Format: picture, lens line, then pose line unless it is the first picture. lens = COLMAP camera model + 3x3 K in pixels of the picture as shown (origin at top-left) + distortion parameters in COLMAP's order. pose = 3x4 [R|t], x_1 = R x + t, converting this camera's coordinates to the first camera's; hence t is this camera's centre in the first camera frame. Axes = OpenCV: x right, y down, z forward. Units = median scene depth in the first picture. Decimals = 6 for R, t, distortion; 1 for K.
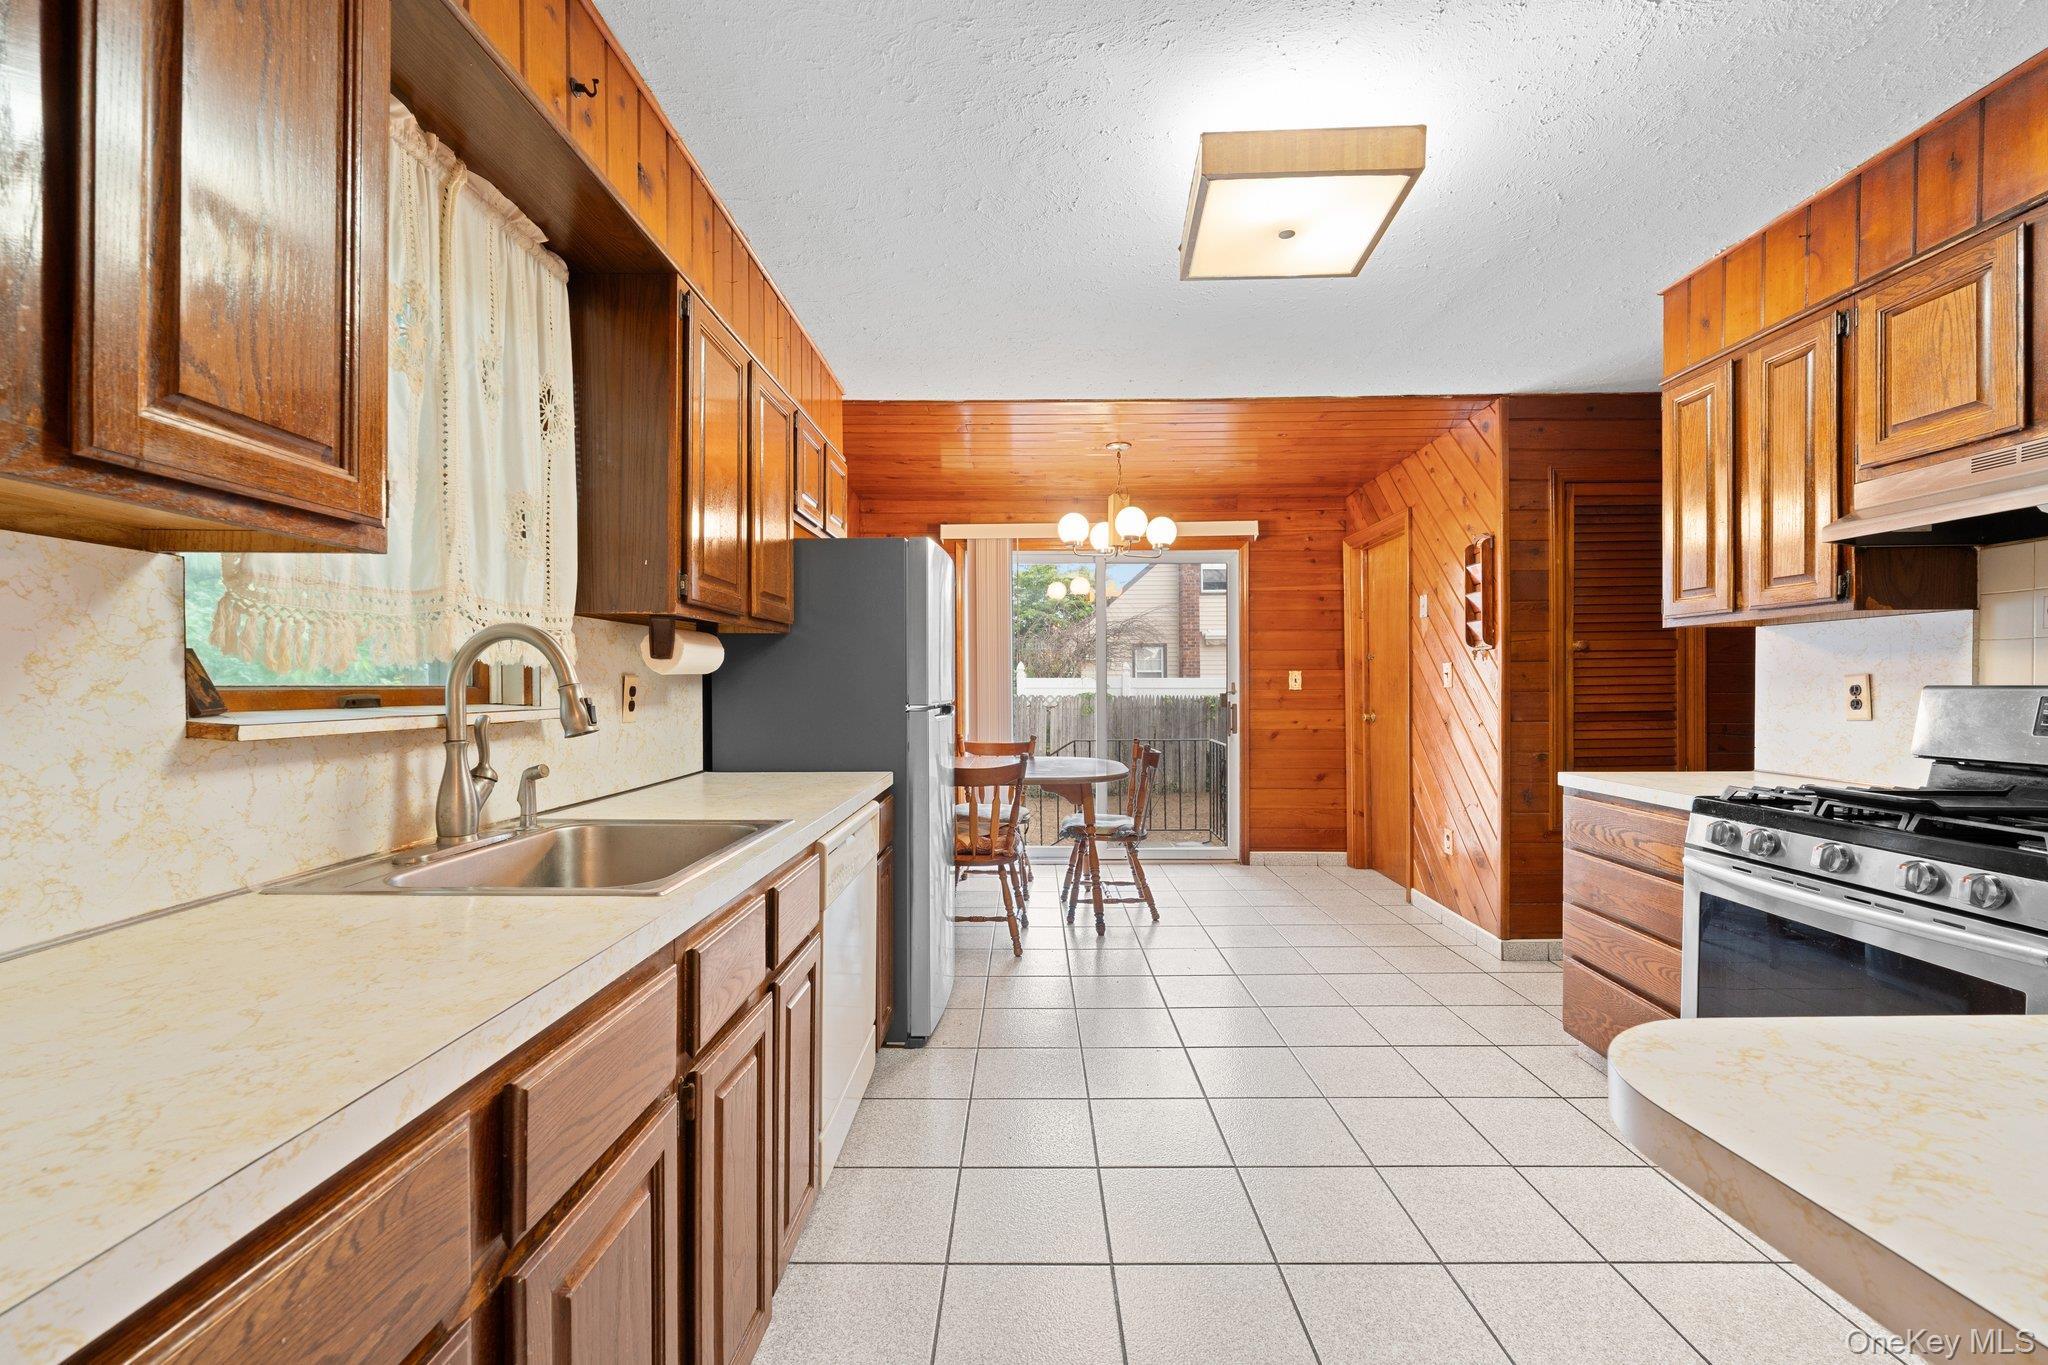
lens RADIAL K [[825.9, 0, 1024.0], [0, 825.9, 682.5], [0, 0, 1]] dist [-0.001280, -0.000281]
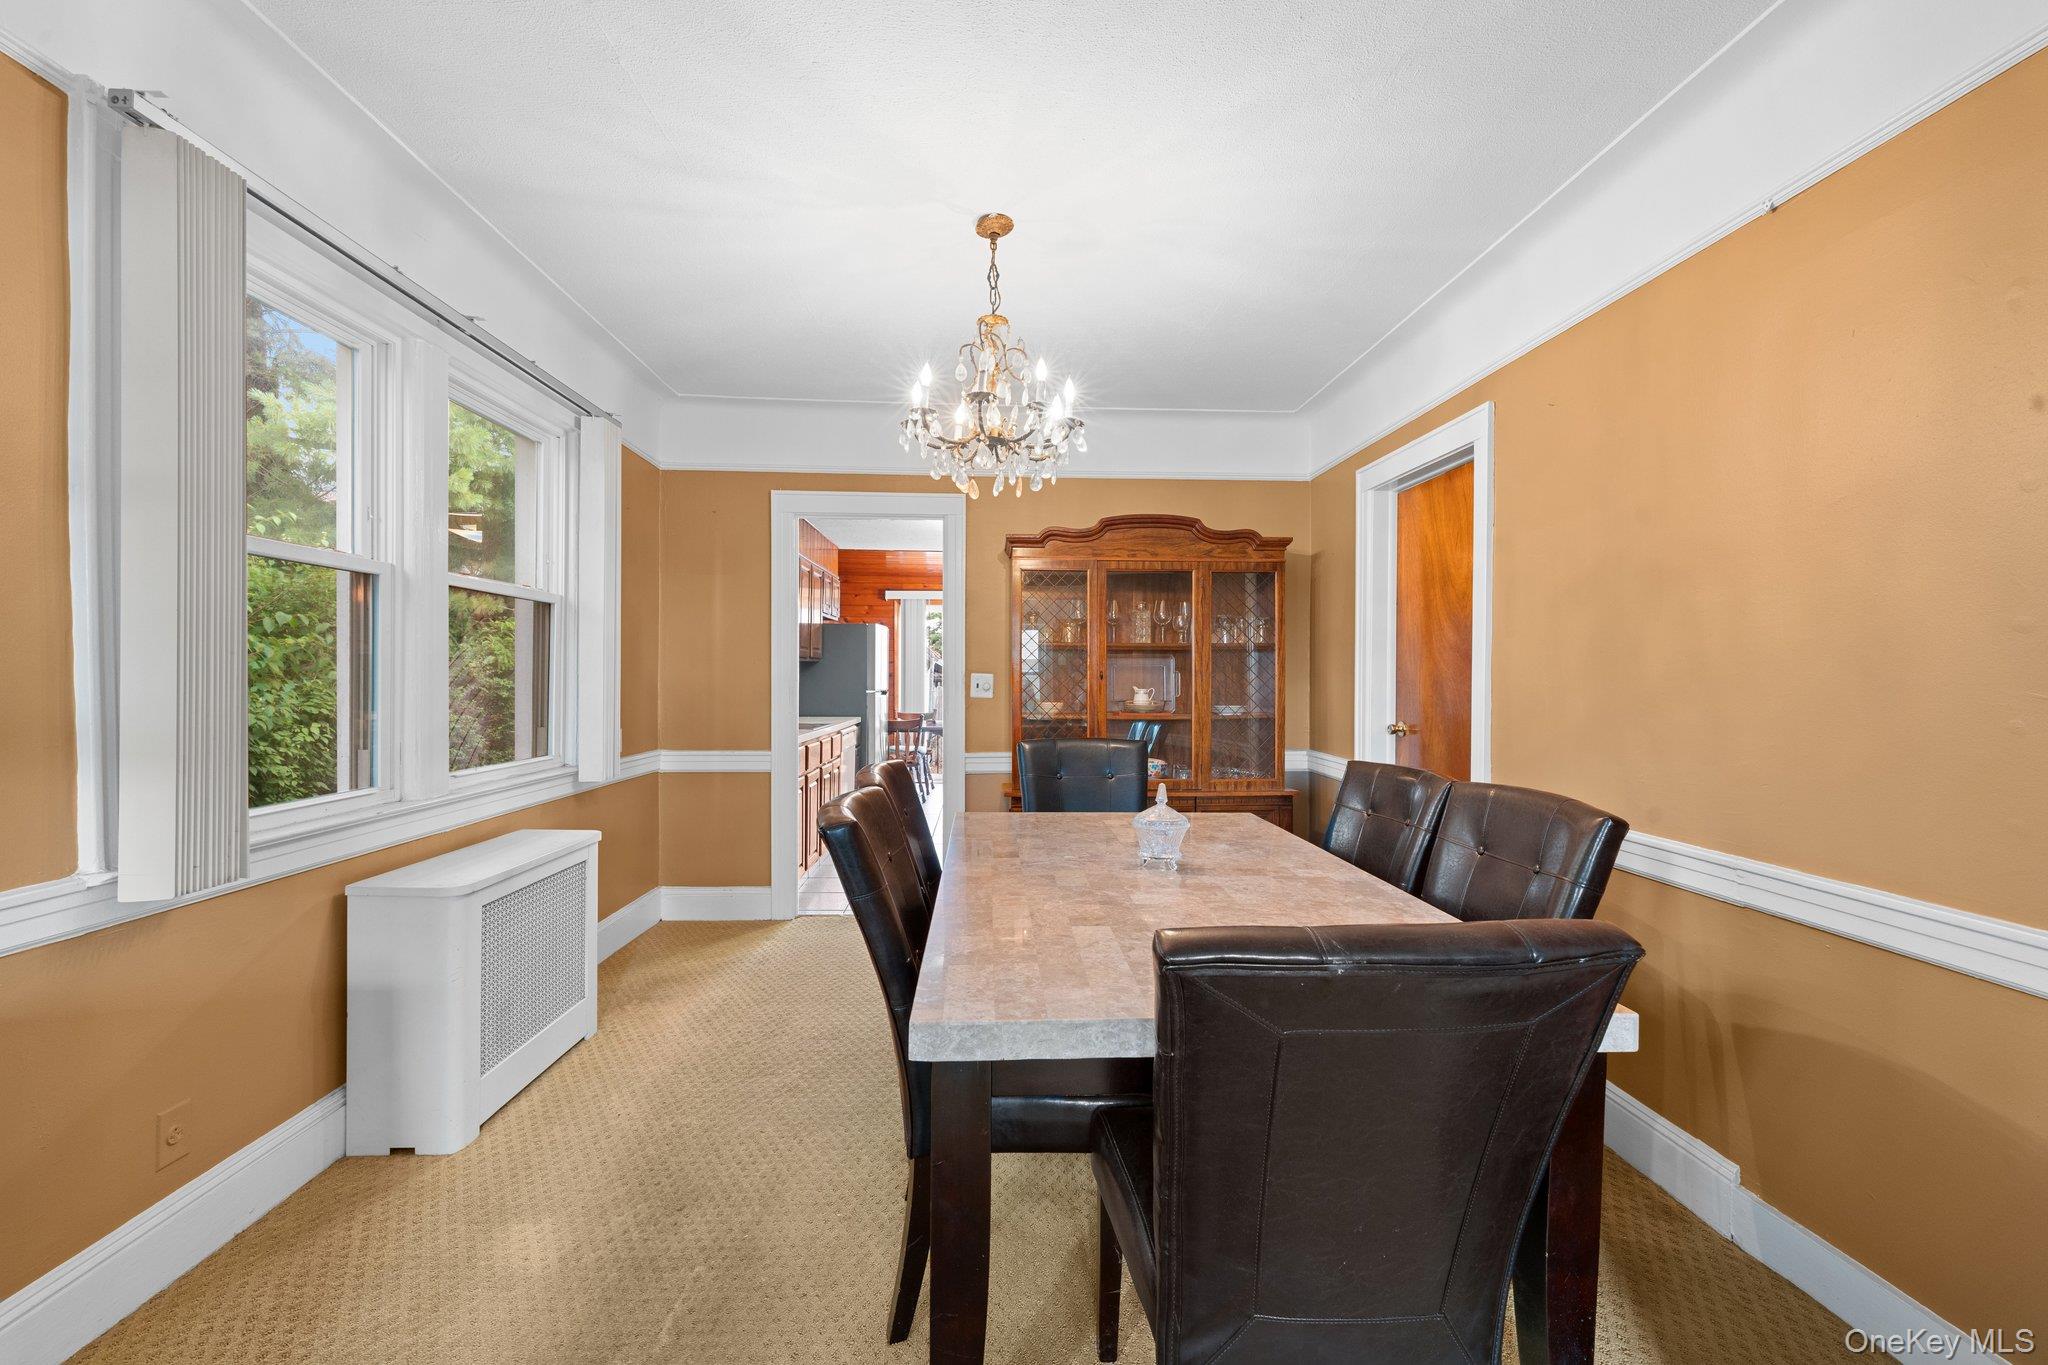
lens RADIAL K [[816.1, 0, 1029.4], [0, 816.1, 683.1], [0, 0, 1]] dist [0.002587, 0.000171]
pose [[0.998201, 0.008184, 0.059387, 0.153090], [-0.008764, 0.999916, 0.009502, -0.016863], [-0.059304, -0.010005, 0.998190, -1.131958]]
